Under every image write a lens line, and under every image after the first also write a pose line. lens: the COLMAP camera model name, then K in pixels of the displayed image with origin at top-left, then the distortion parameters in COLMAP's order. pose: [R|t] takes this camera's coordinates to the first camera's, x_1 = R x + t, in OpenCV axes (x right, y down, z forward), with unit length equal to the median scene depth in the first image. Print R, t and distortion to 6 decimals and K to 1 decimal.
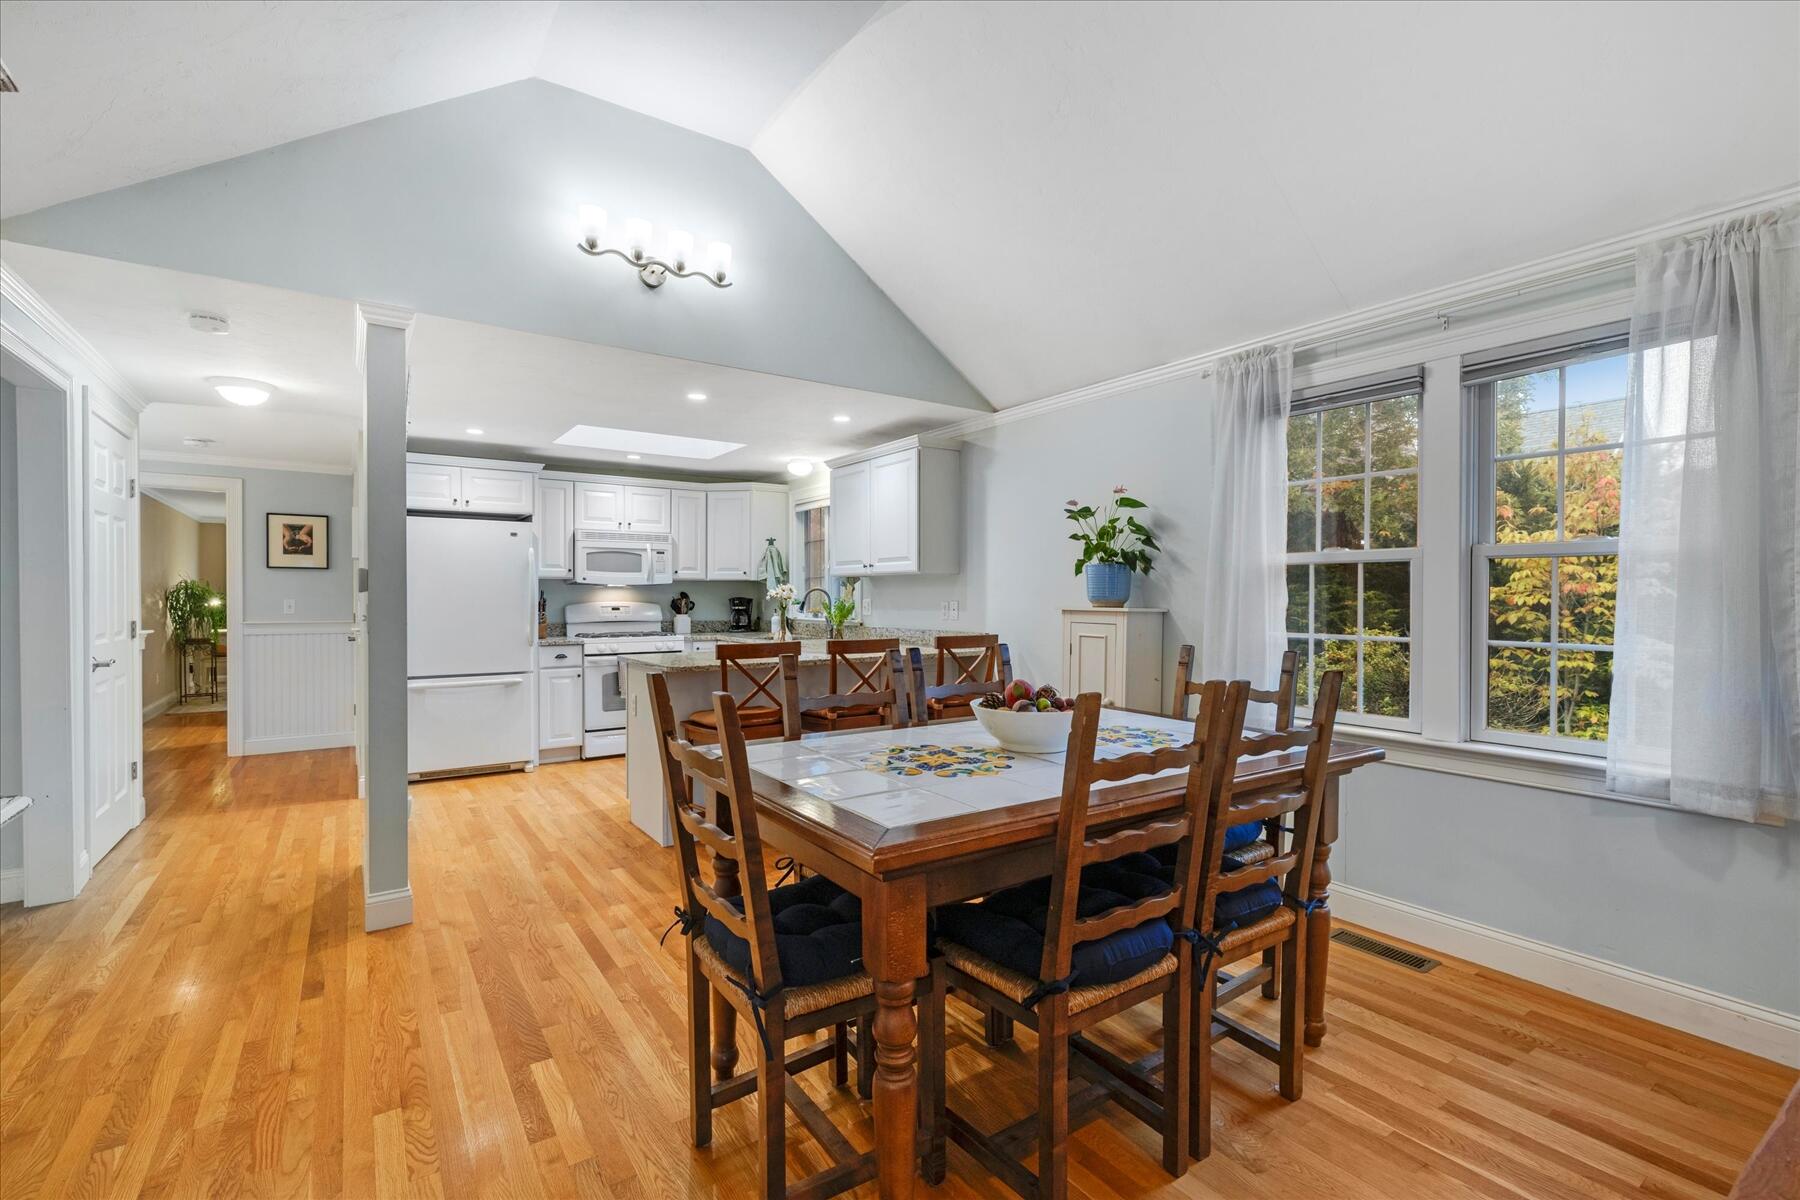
lens RADIAL K [[805.8, 0, 902.0], [0, 805.8, 605.5], [0, 0, 1]] dist [0.005467, -0.000857]
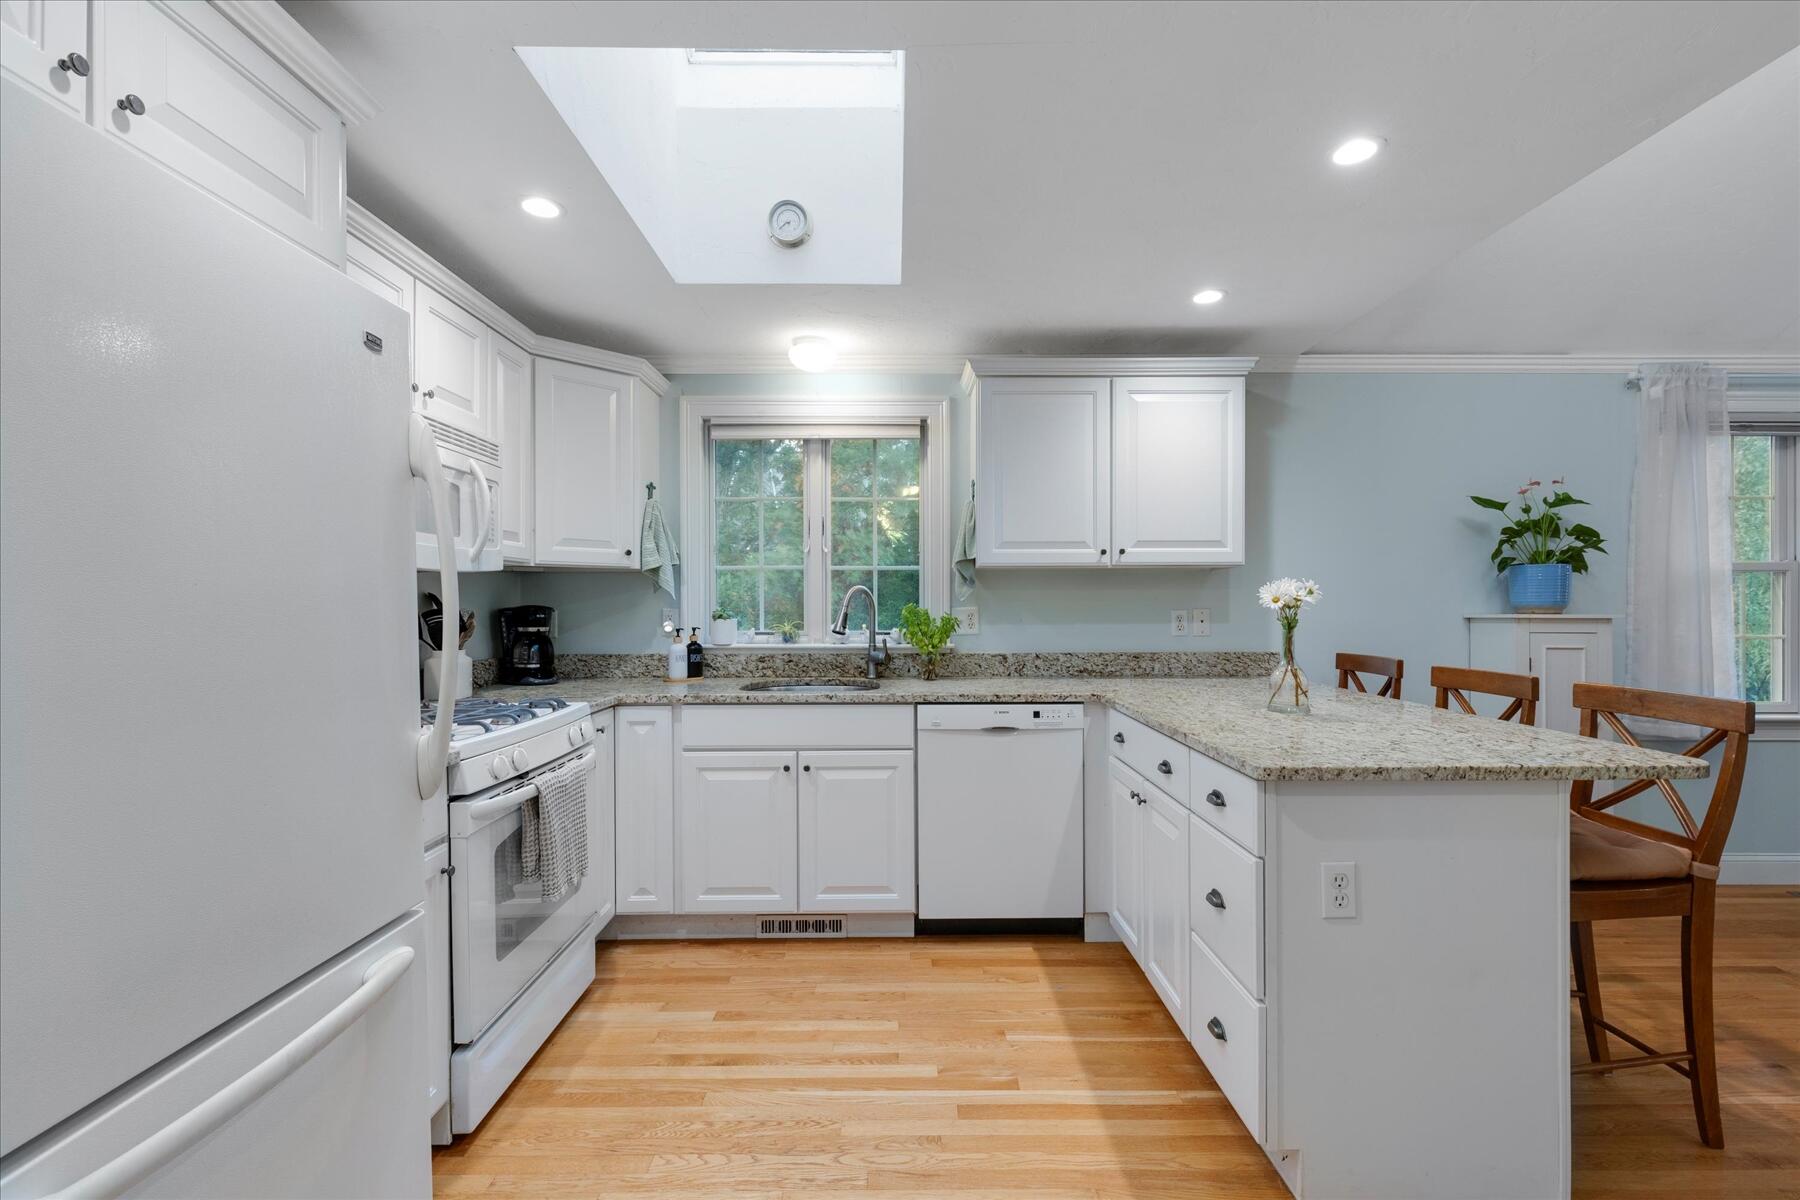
lens RADIAL K [[805.8, 0, 905.7], [0, 805.8, 606.2], [0, 0, 1]] dist [0.005467, -0.000857]
pose [[0.559474, -0.007096, 0.828817, -0.531756], [0.012304, 0.999924, 0.000255, -0.008590], [-0.828756, 0.010055, 0.559519, 0.667319]]
